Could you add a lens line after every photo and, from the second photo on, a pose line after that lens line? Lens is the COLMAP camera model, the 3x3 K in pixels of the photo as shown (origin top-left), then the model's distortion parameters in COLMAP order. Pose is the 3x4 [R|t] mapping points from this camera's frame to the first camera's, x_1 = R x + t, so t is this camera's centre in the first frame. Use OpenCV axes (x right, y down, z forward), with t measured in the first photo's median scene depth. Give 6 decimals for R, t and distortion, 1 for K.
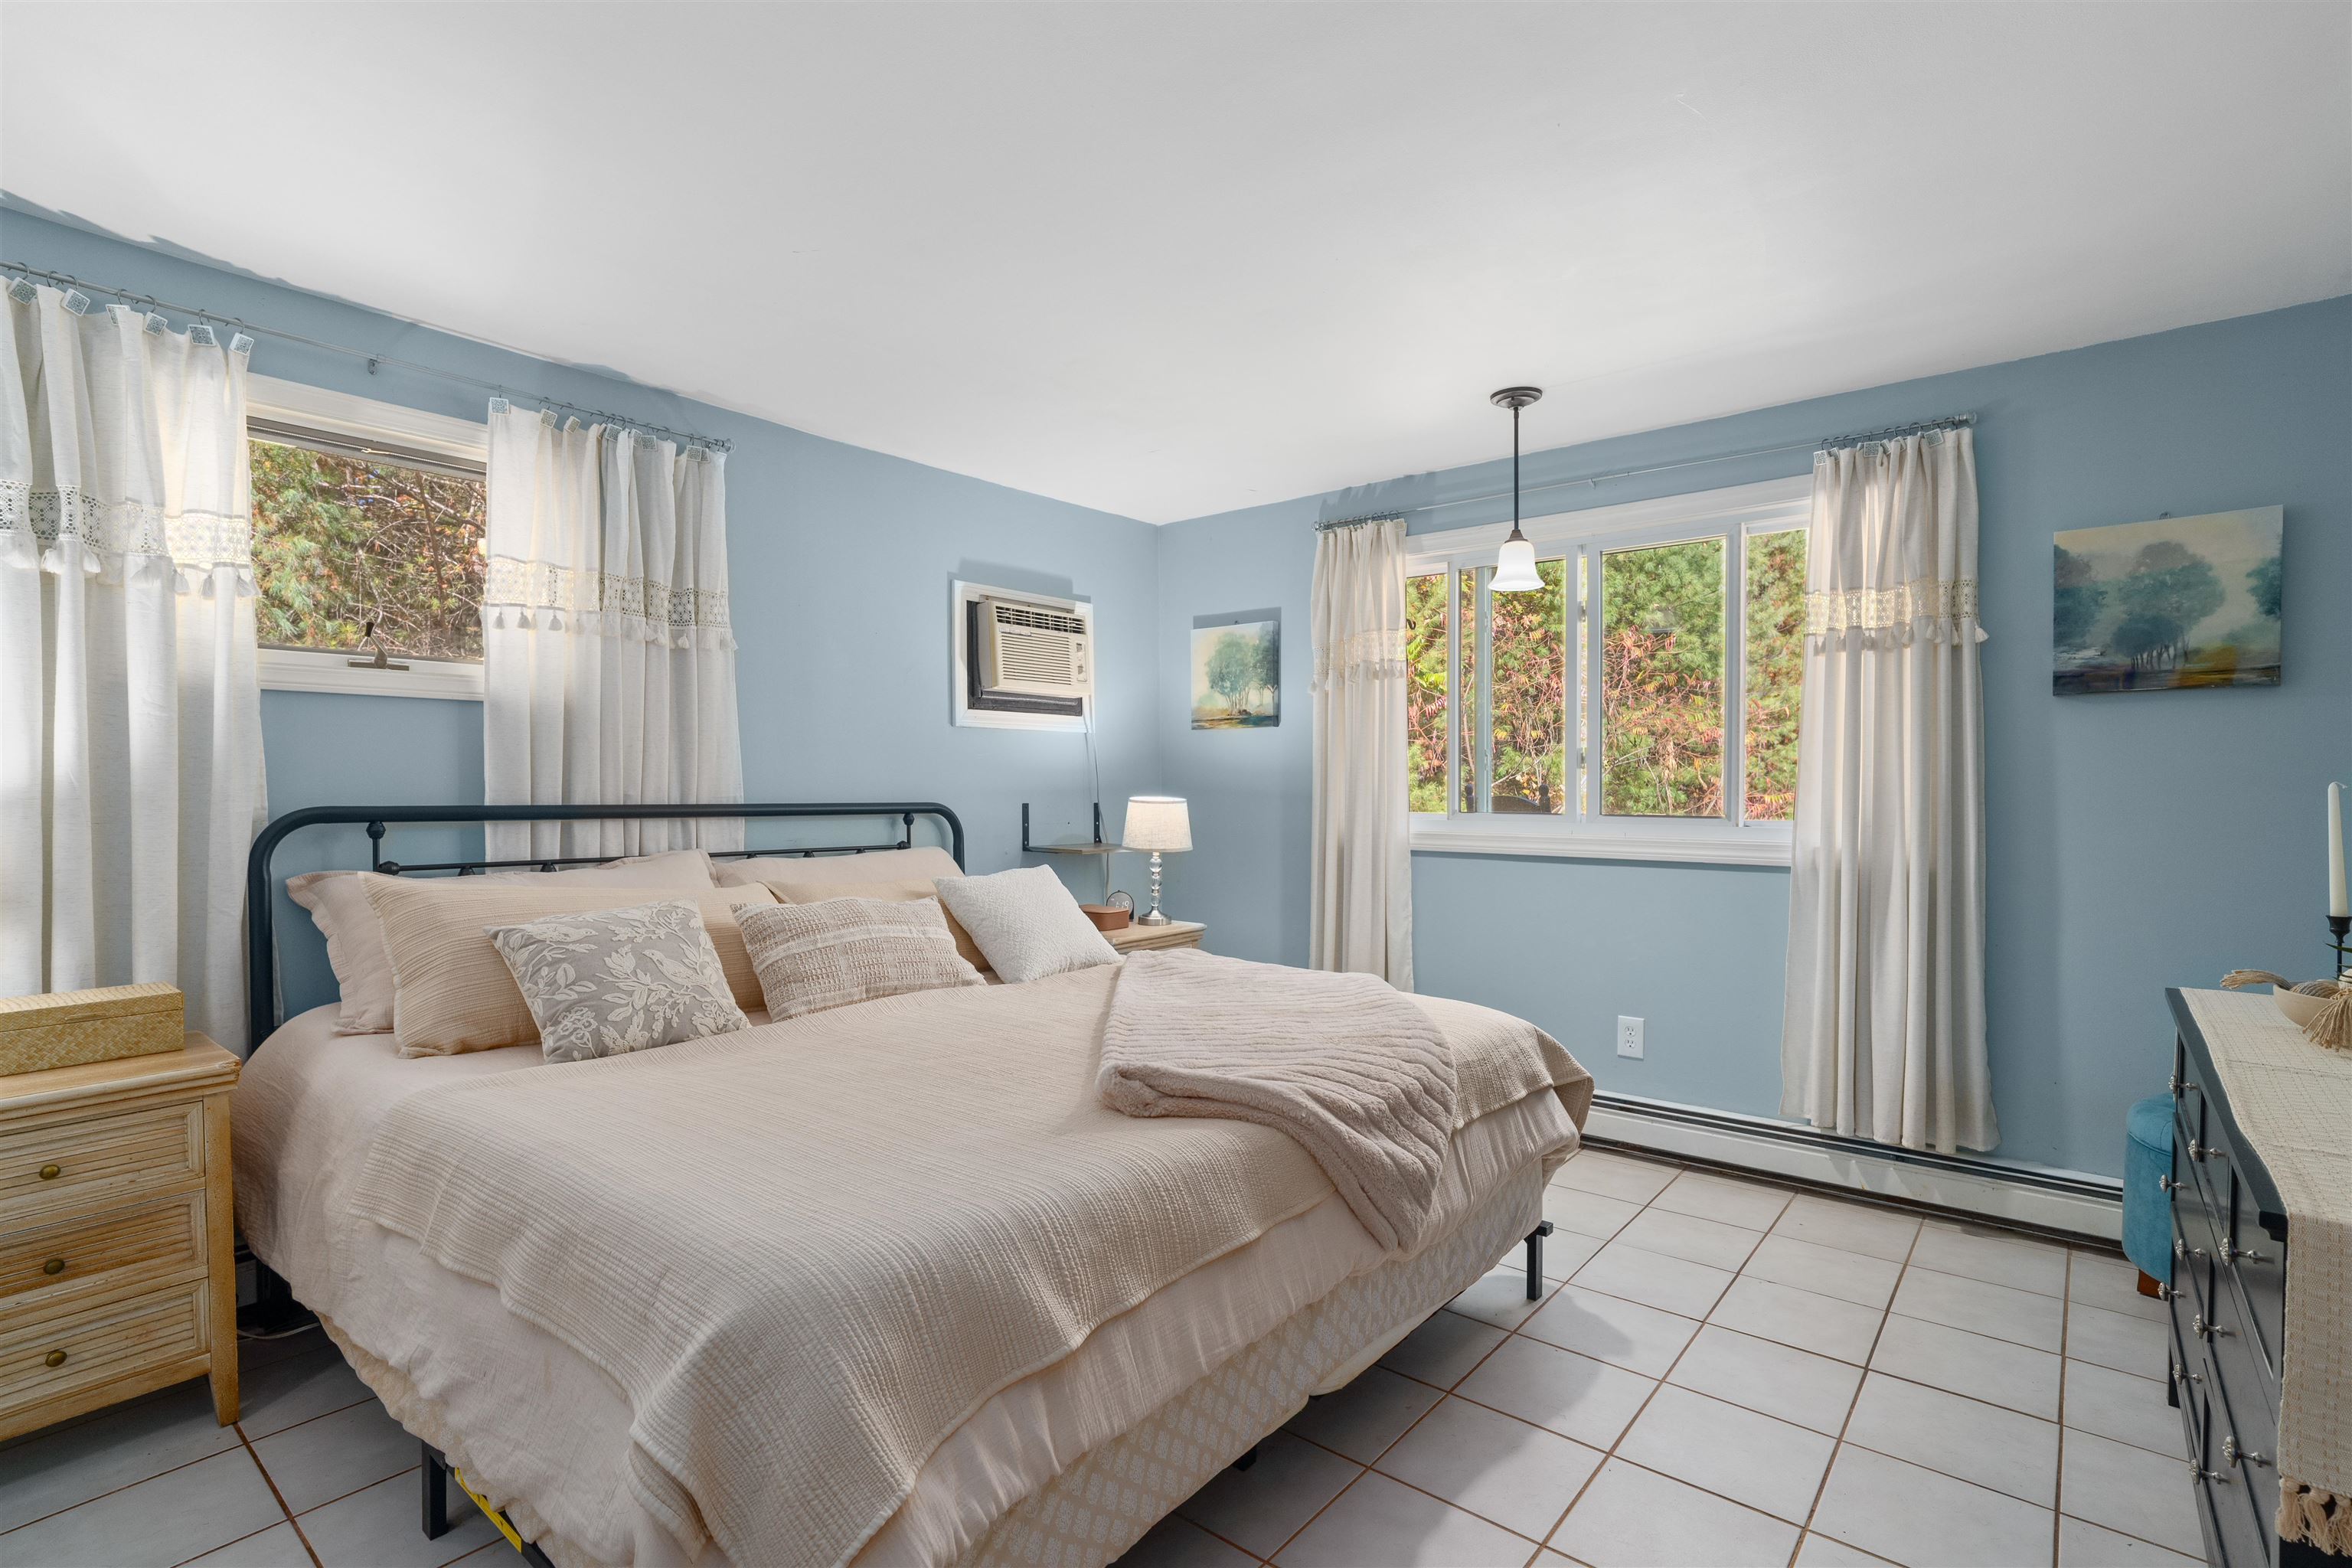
lens RADIAL K [[1107.9, 0, 1143.9], [0, 1107.9, 807.2], [0, 0, 1]] dist [0.000598, 0.000289]
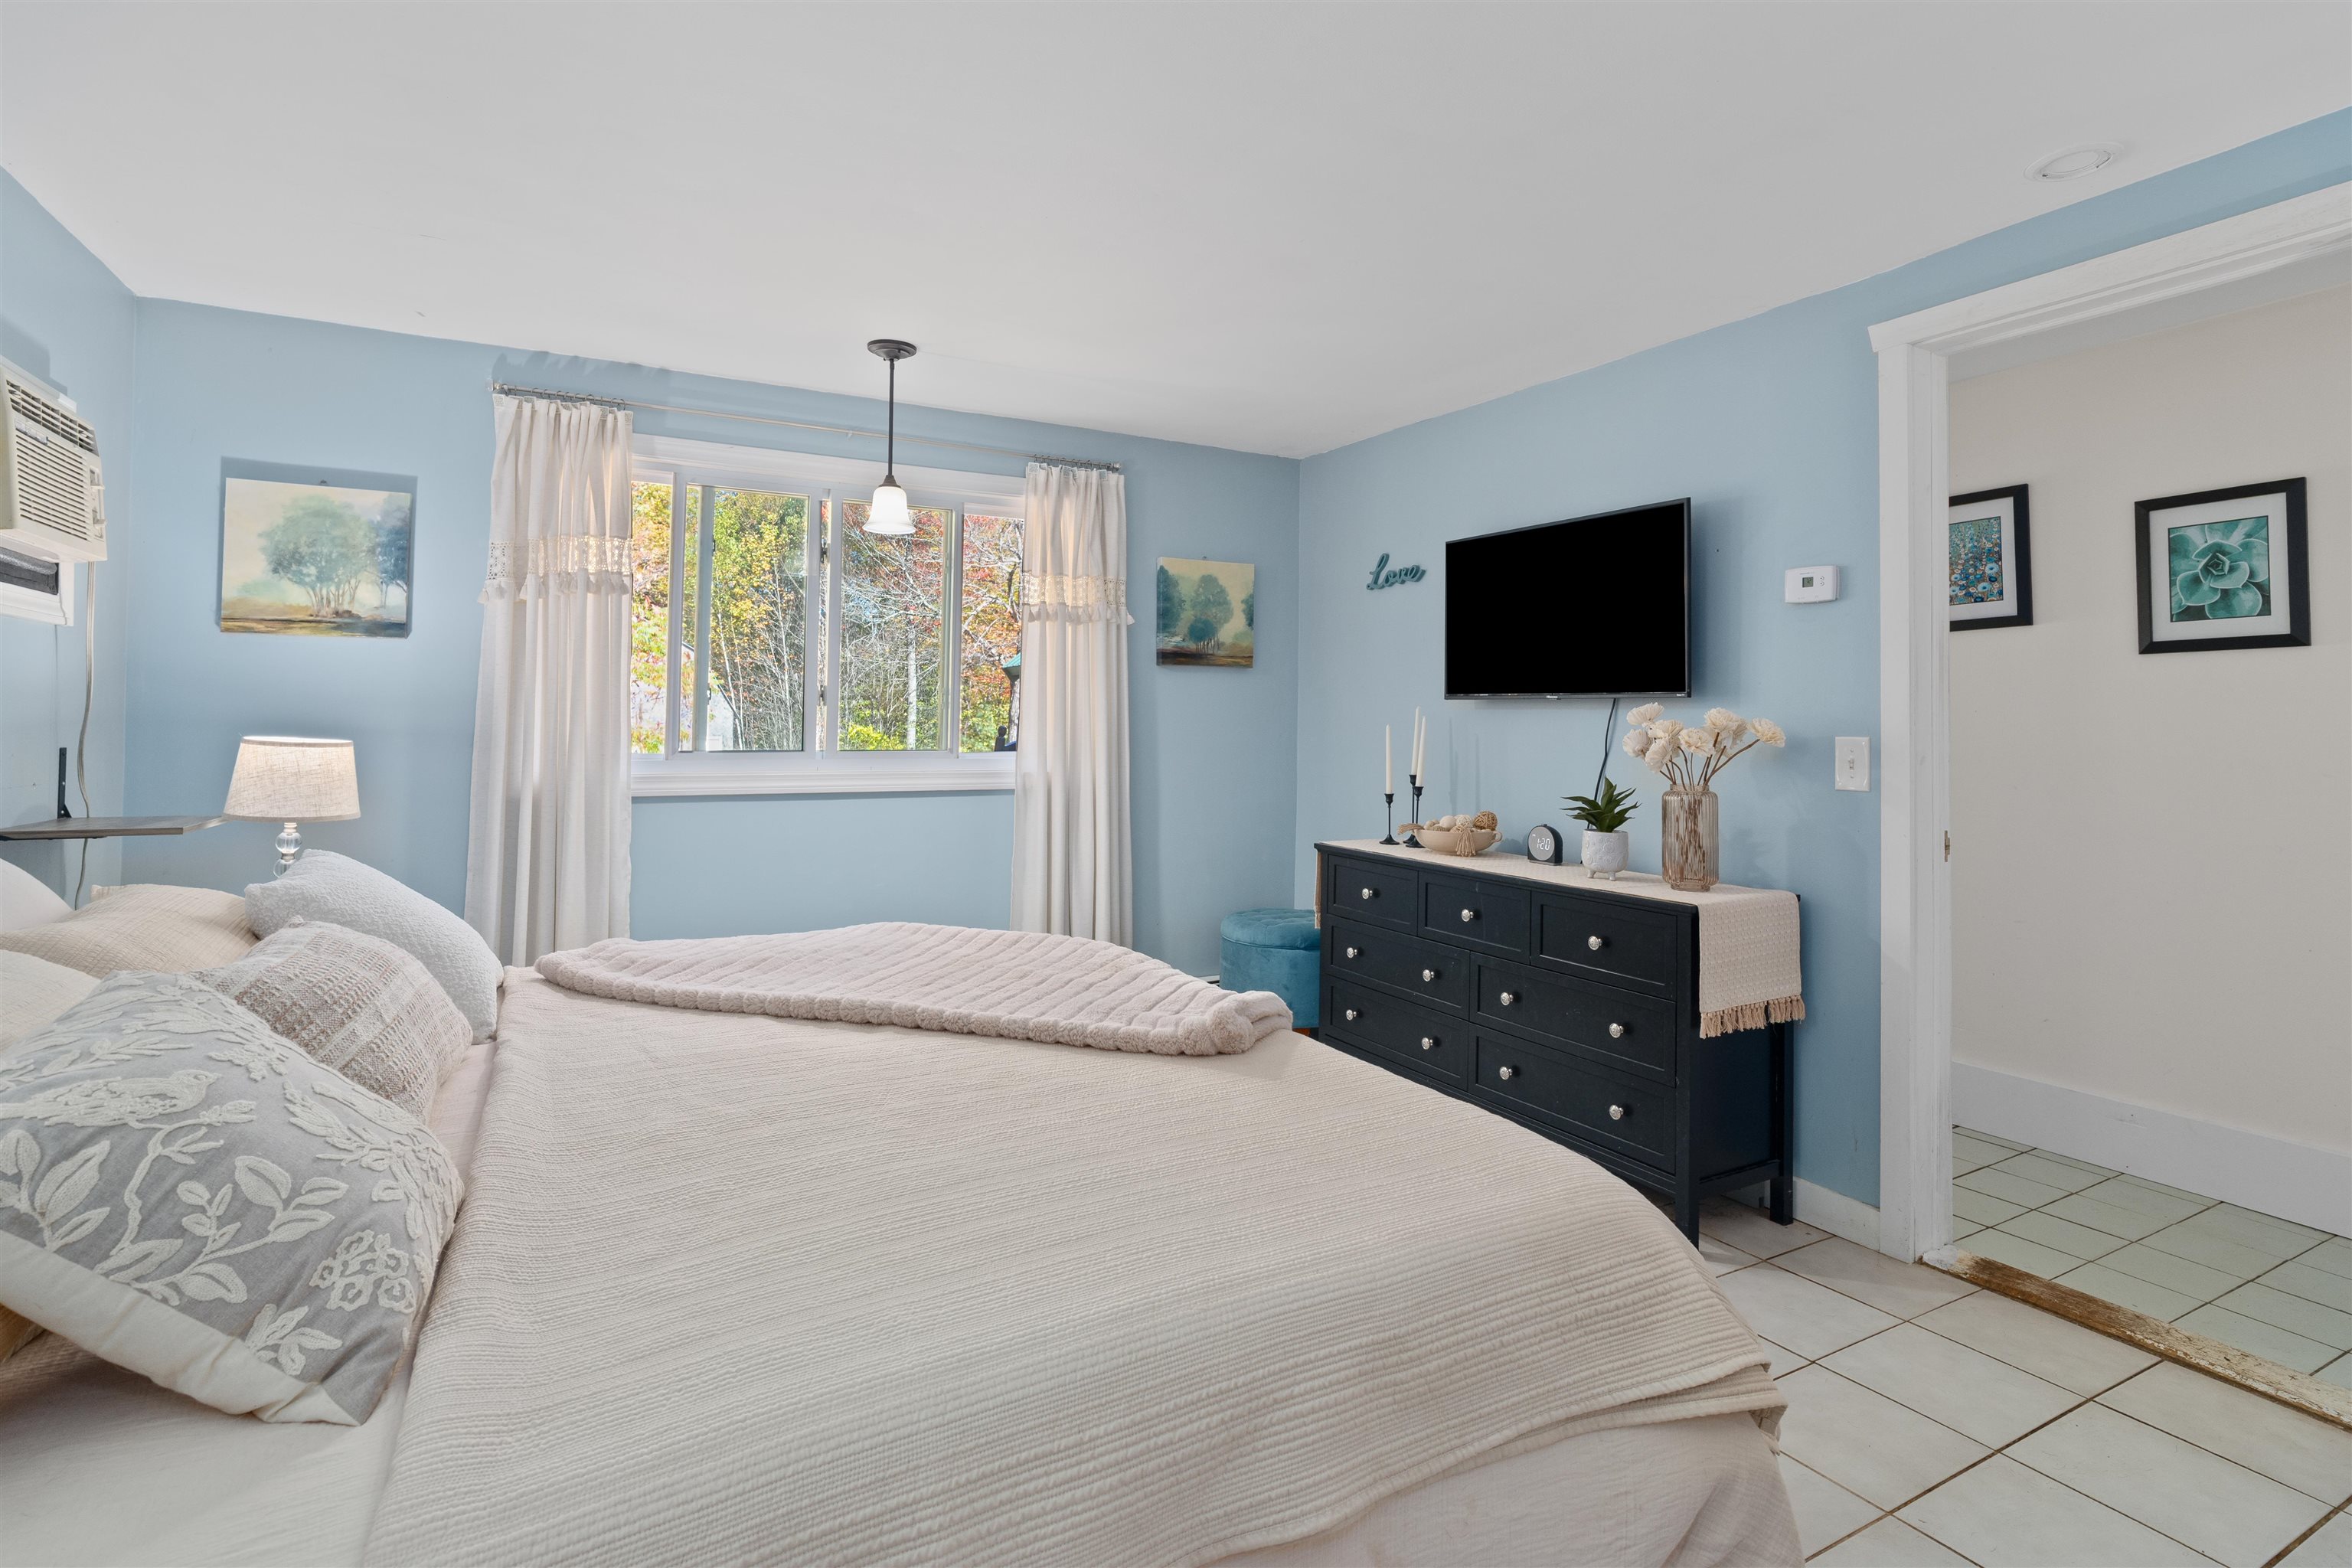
lens RADIAL K [[1138.4, 0, 1165.9], [0, 1138.4, 696.4], [0, 0, 1]] dist [-0.021011, 0.000148]
pose [[0.368043, 0.027633, 0.929398, -0.546277], [0.013144, 0.999304, -0.034917, -0.003484], [-0.929716, 0.025067, 0.367424, 0.380228]]
